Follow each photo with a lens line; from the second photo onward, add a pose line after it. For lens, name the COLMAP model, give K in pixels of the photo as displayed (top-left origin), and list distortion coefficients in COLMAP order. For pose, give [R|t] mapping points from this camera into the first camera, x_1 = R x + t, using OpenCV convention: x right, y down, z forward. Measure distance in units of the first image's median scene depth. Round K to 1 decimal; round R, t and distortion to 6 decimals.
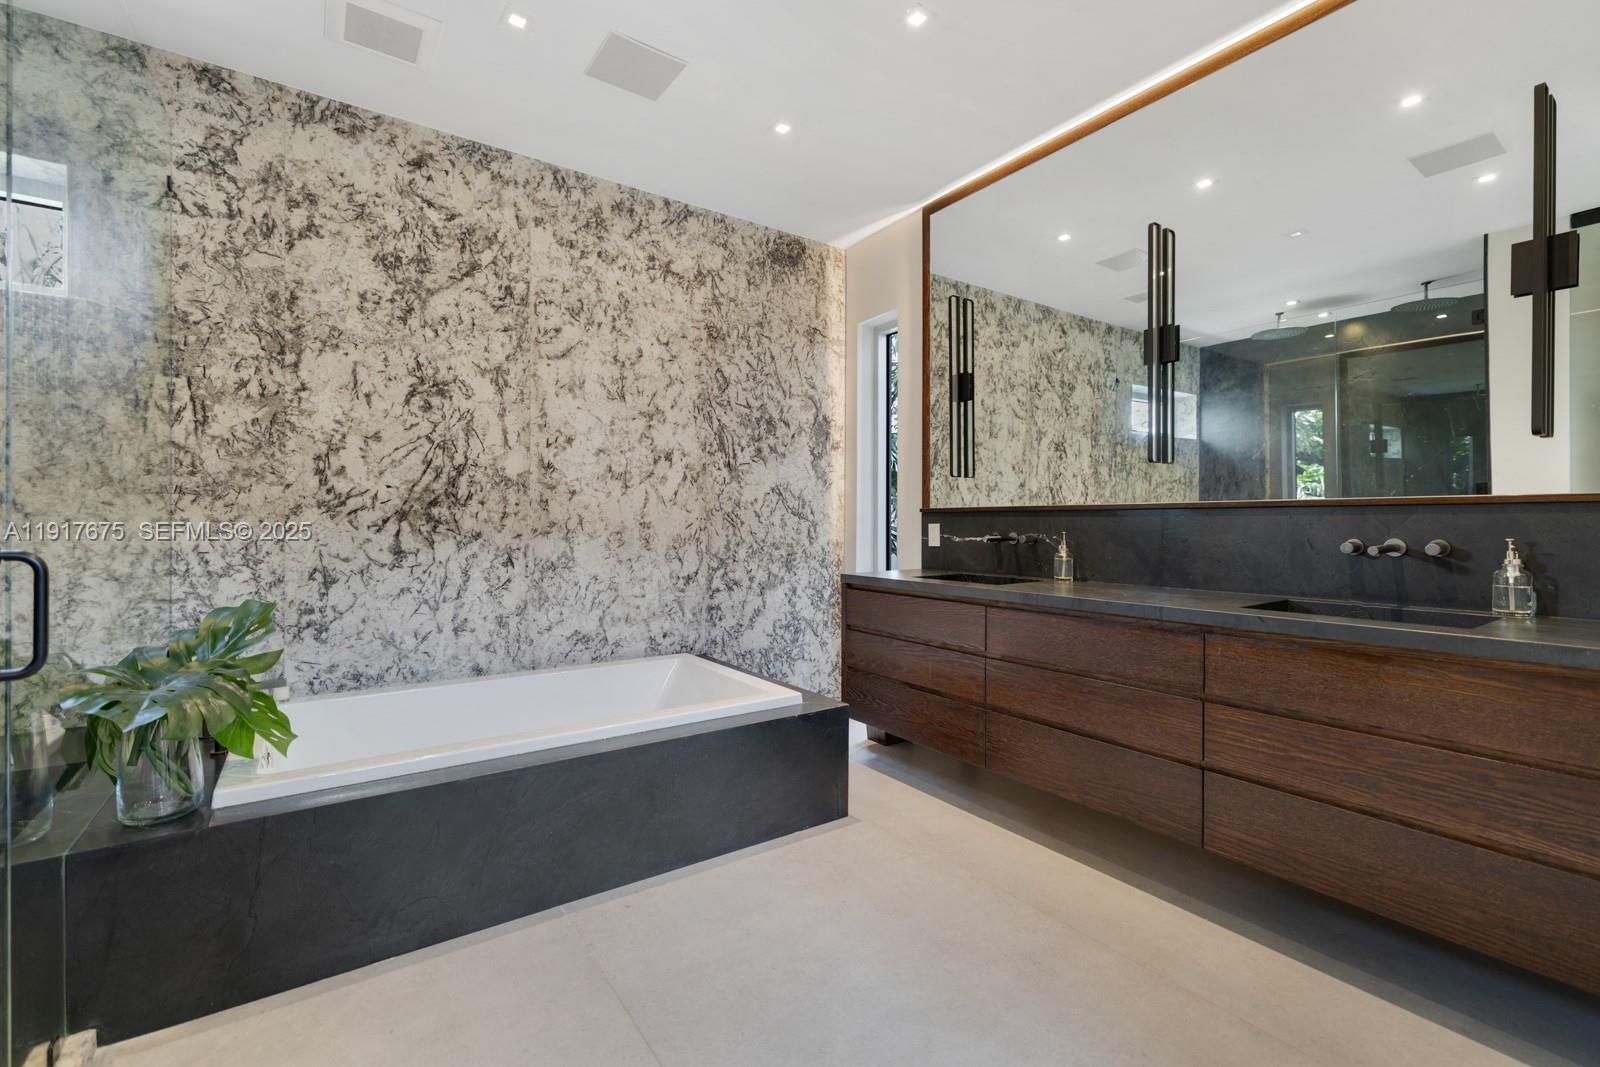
lens RADIAL K [[692.6, 0, 801.4], [0, 692.6, 528.6], [0, 0, 1]] dist [0.001911, -0.000513]
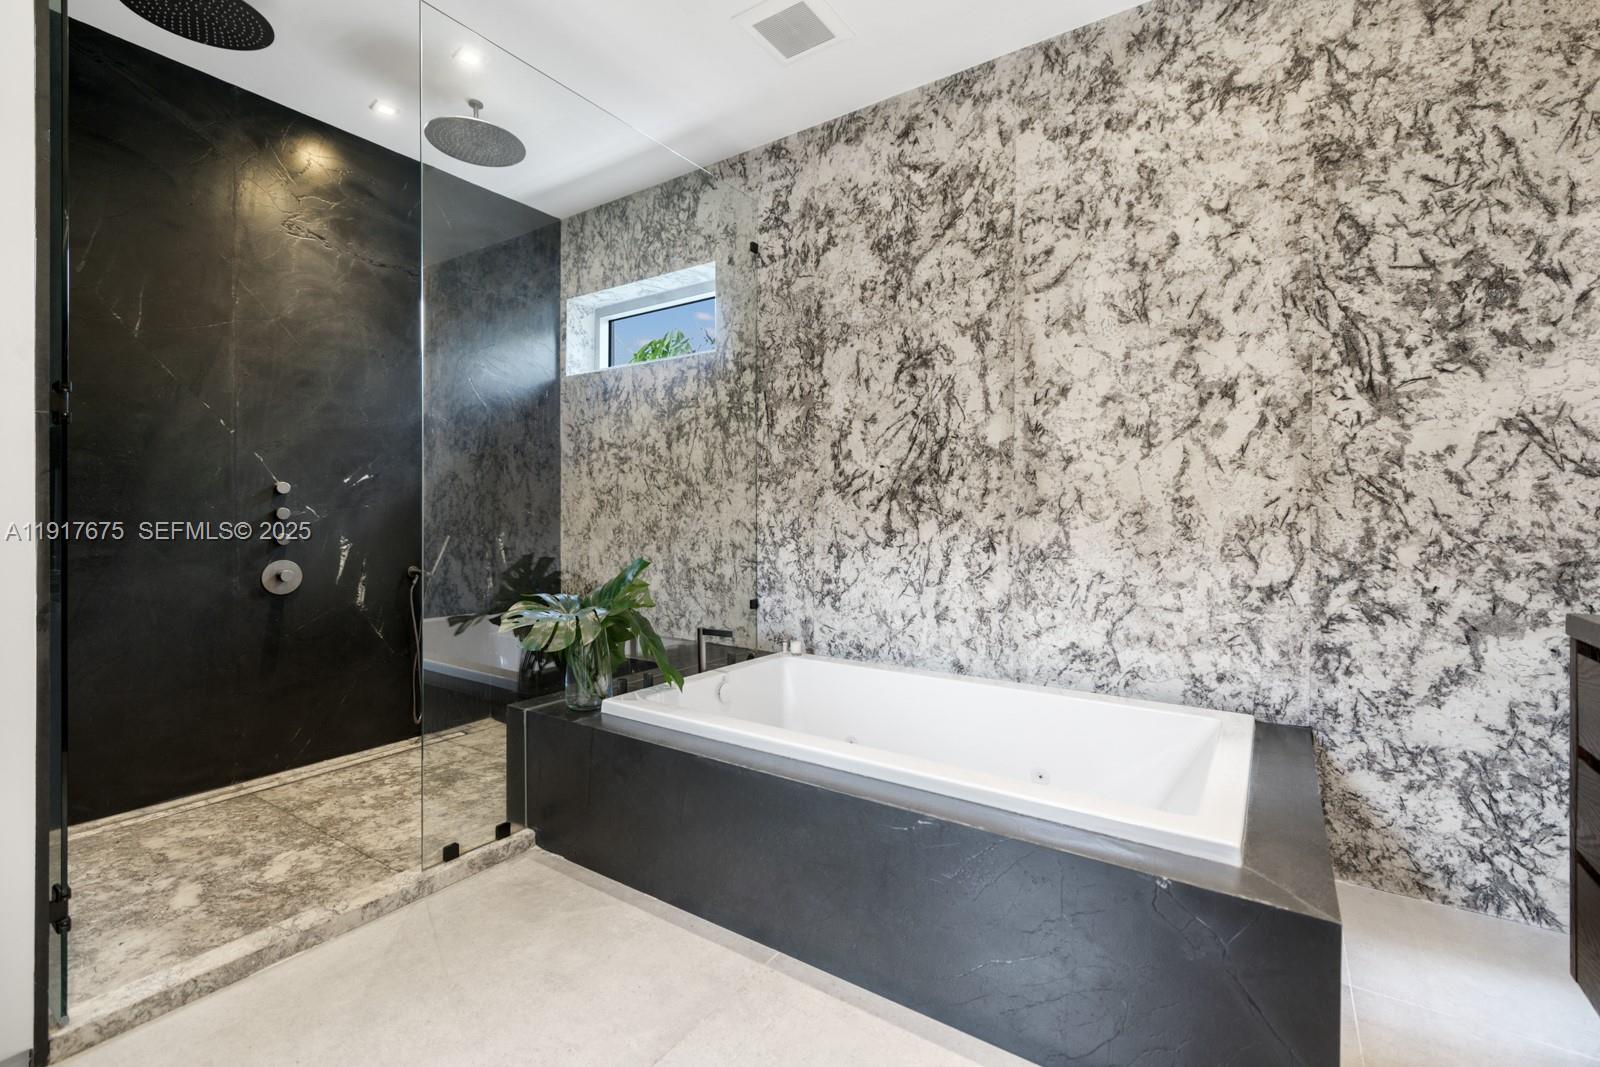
lens RADIAL K [[692.6, 0, 803.6], [0, 692.6, 521.5], [0, 0, 1]] dist [0.001911, -0.000513]
pose [[0.360356, 0.007421, -0.932785, 0.277309], [-0.007895, 0.999957, 0.004905, 0.014374], [0.932781, 0.005597, 0.360399, 0.469646]]
